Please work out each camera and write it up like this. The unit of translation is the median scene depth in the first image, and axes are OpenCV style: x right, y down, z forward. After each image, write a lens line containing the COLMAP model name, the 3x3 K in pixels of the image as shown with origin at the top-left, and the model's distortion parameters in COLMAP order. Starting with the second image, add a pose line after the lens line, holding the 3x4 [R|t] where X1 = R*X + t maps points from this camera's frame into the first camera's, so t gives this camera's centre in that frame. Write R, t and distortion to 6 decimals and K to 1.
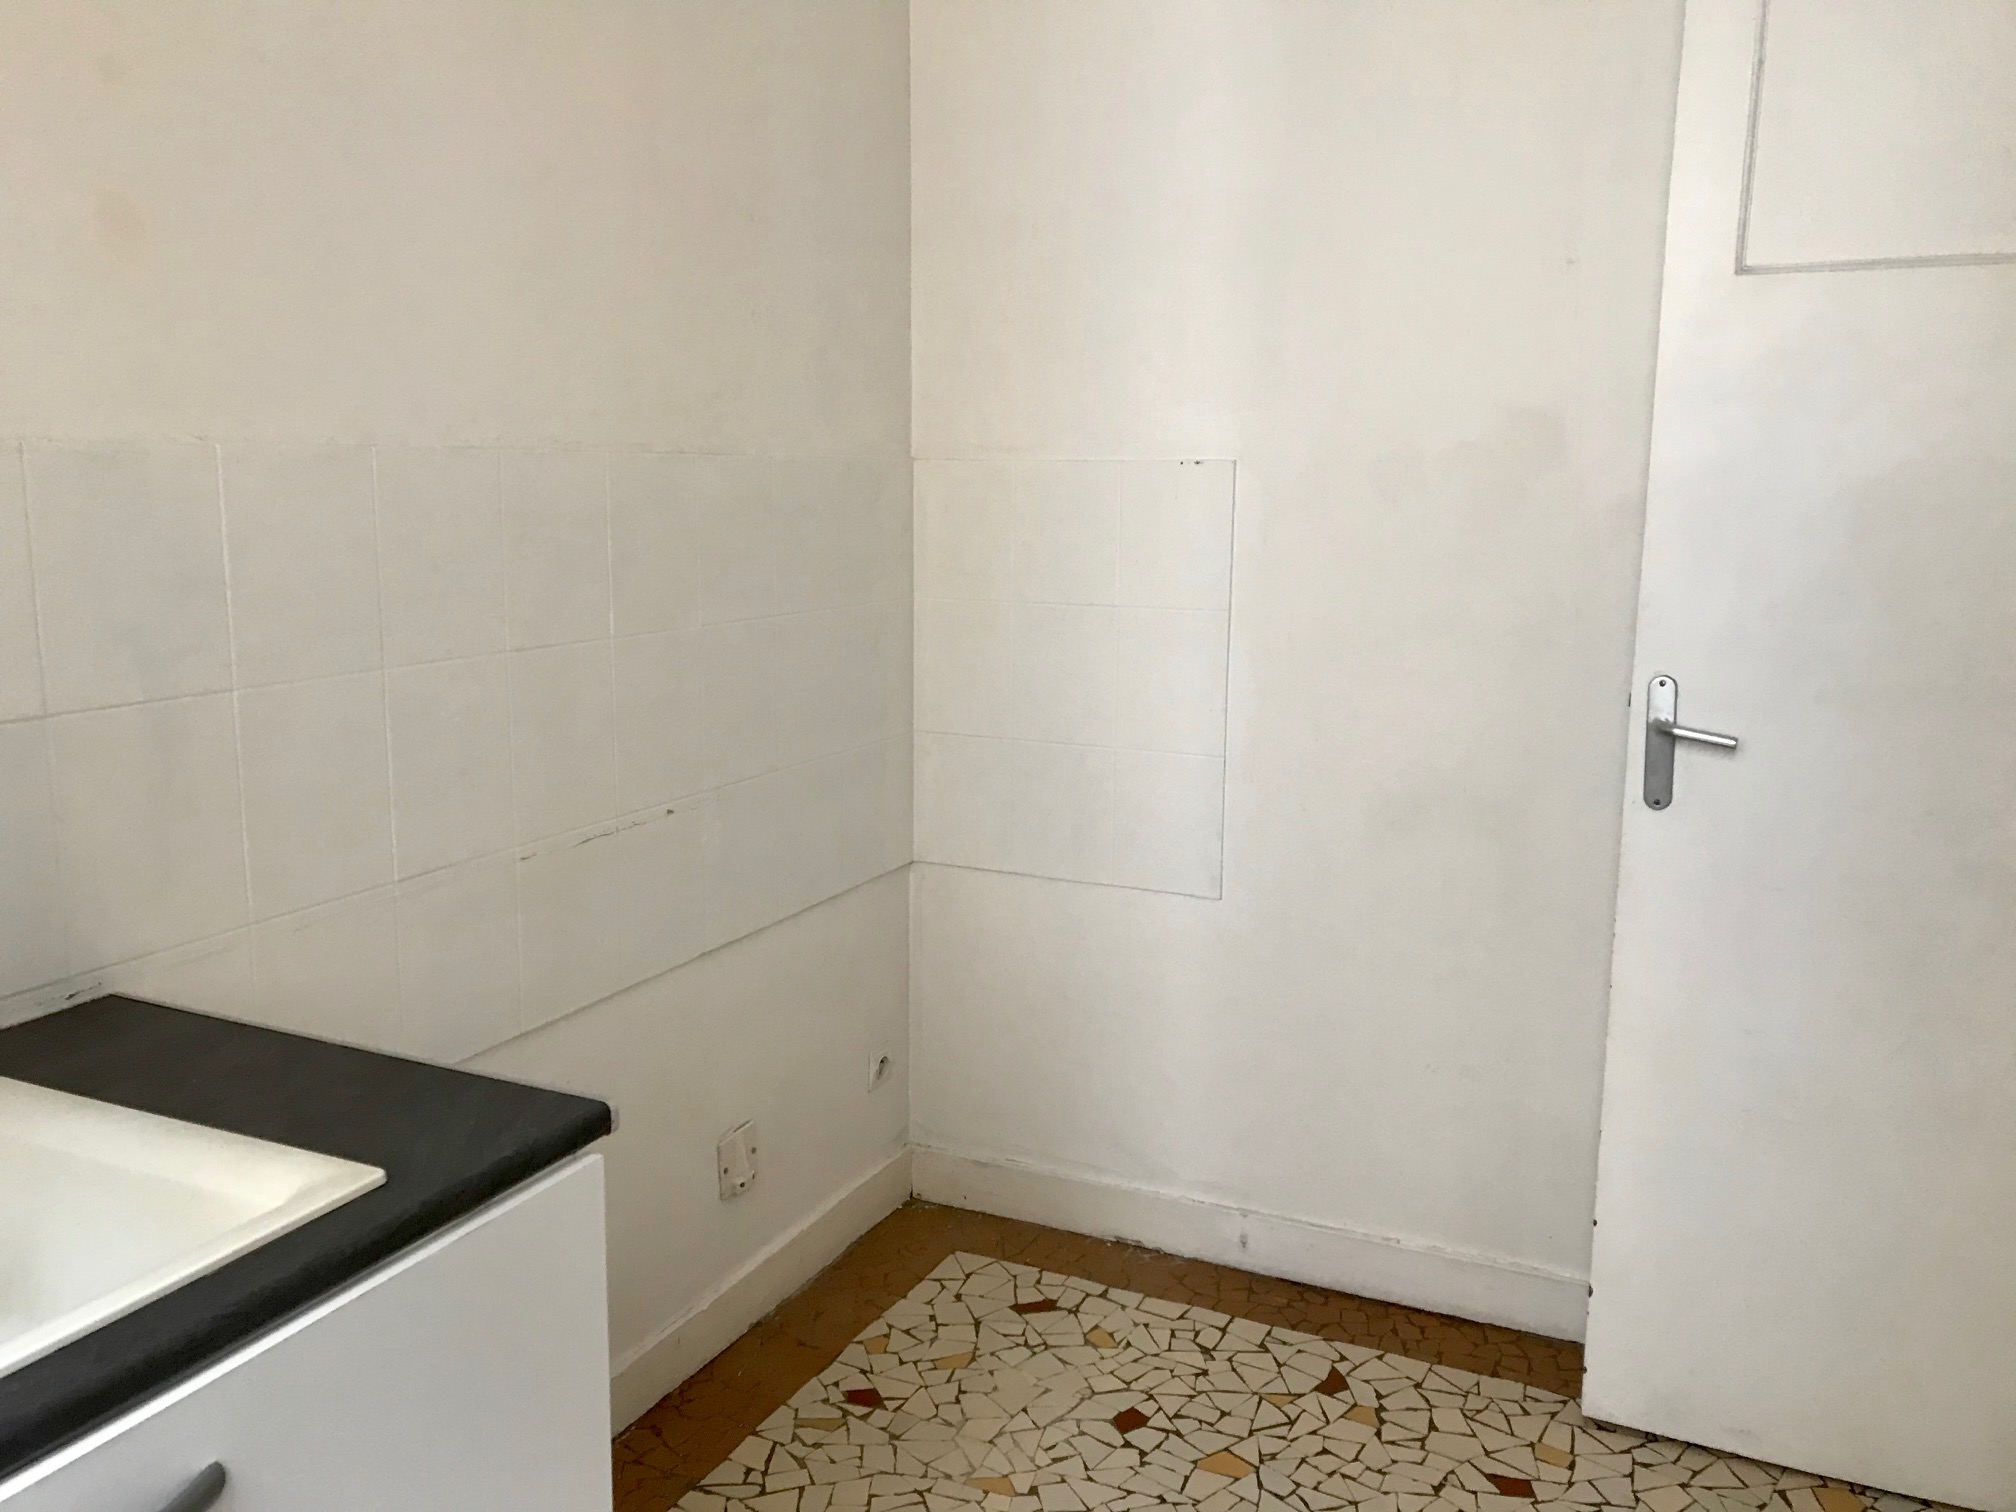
lens RADIAL K [[1644.7, 0, 1008.0], [0, 1644.7, 756.0], [0, 0, 1]] dist [0.007214, 0.005348]
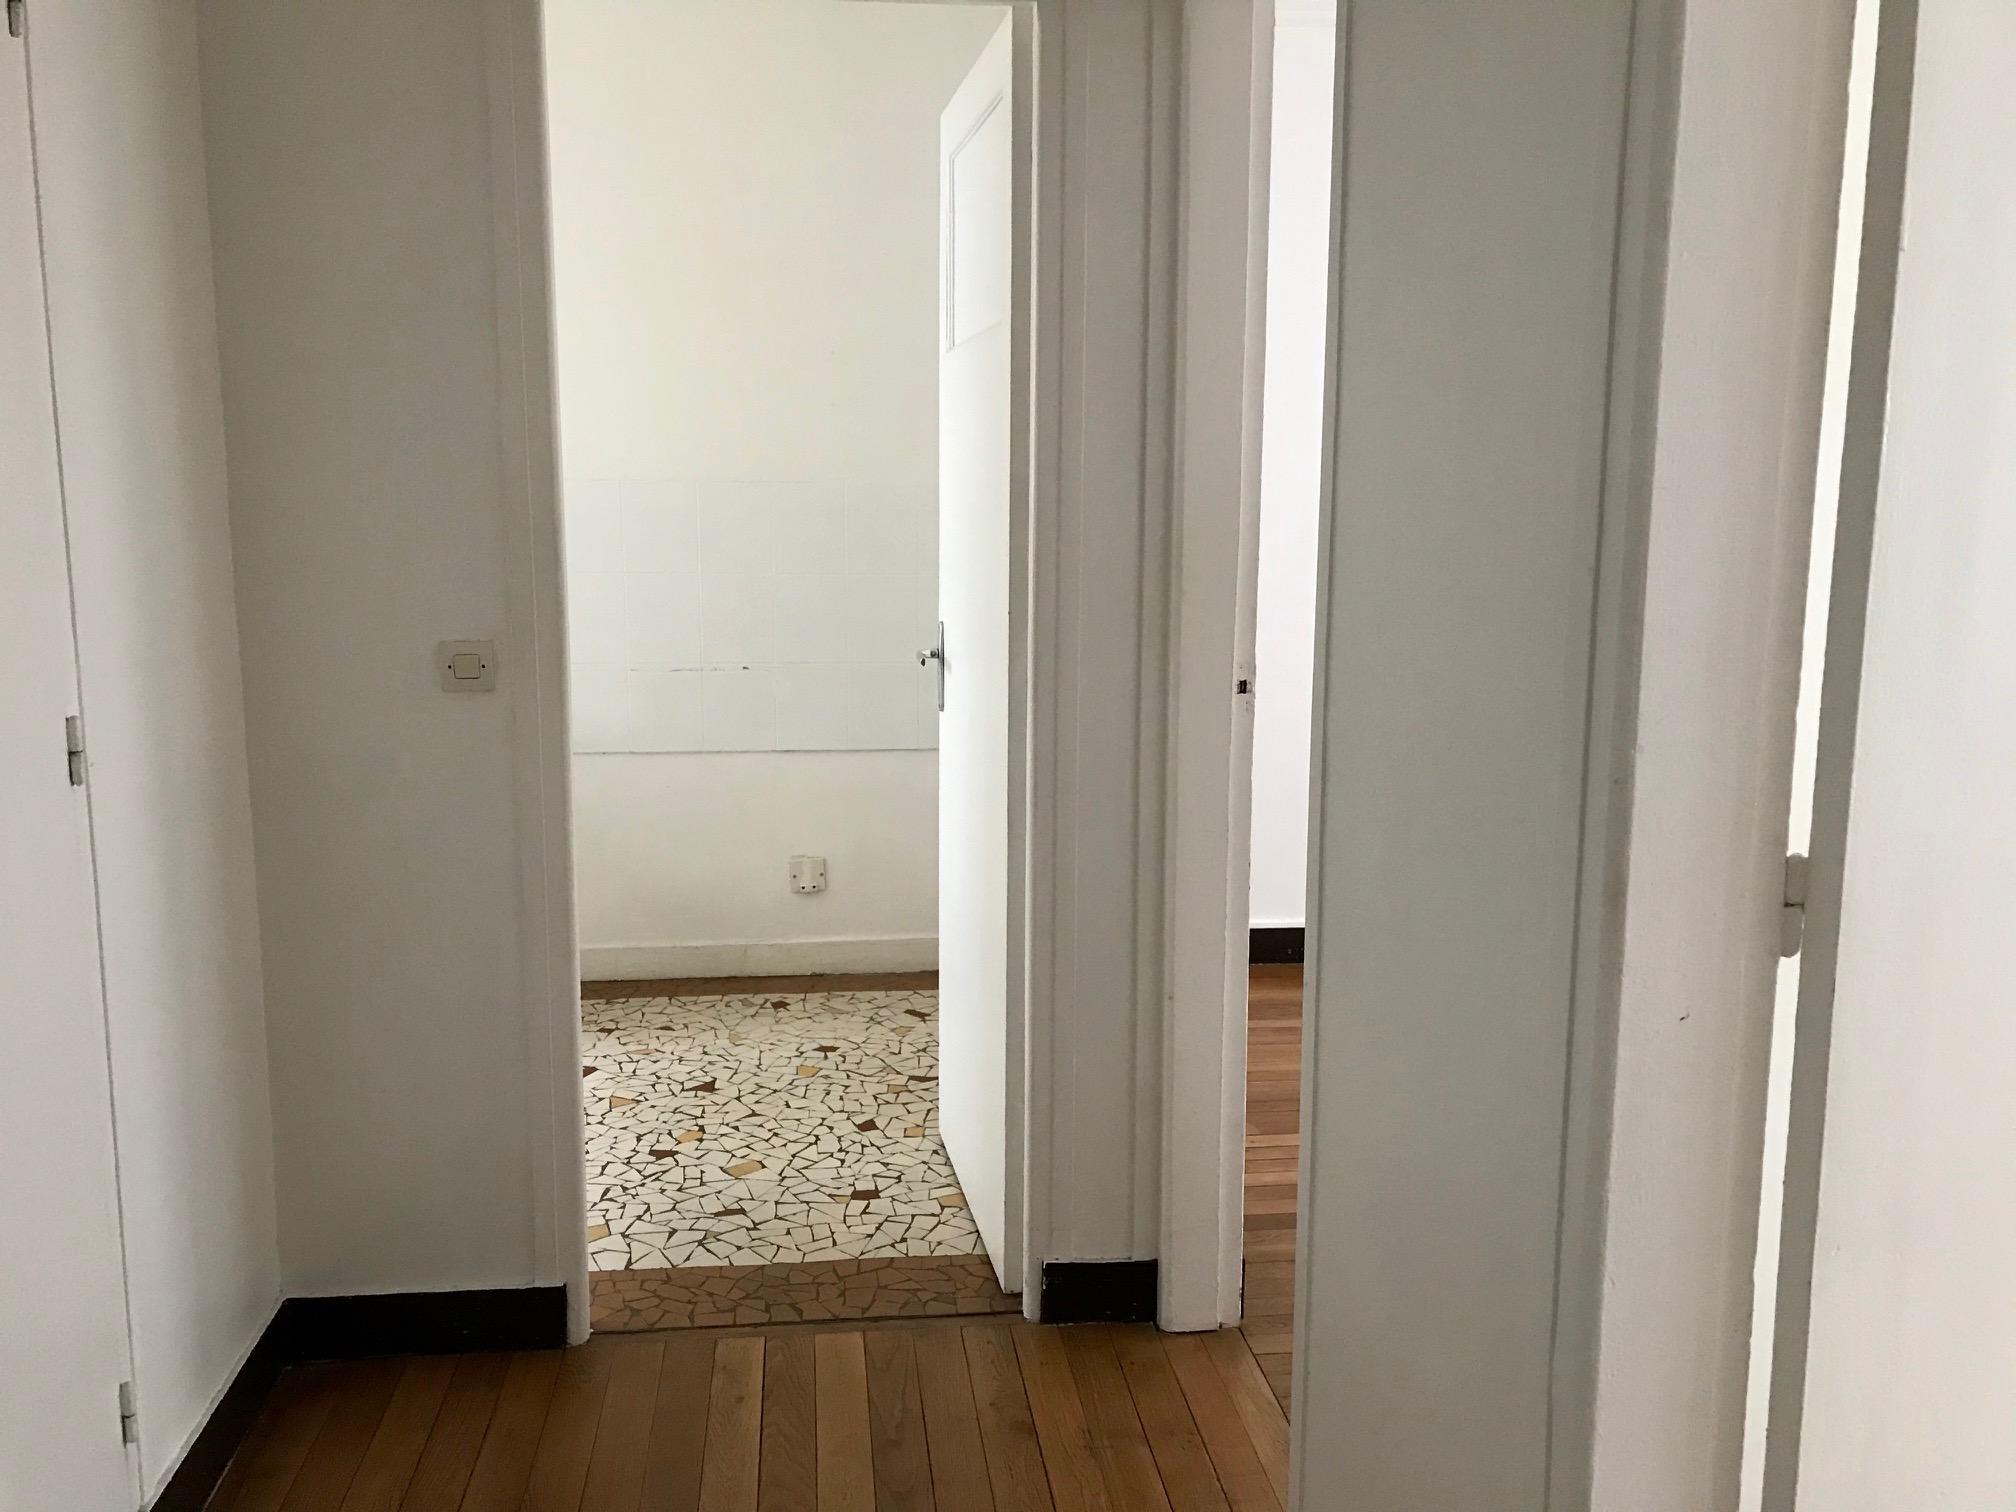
lens RADIAL K [[1644.7, 0, 1008.0], [0, 1644.7, 756.0], [0, 0, 1]] dist [0.007214, 0.005348]
pose [[0.535226, 0.122798, -0.835736, 1.554362], [-0.142708, 0.988300, 0.053822, -0.011365], [0.832567, 0.090459, 0.546488, 0.205776]]
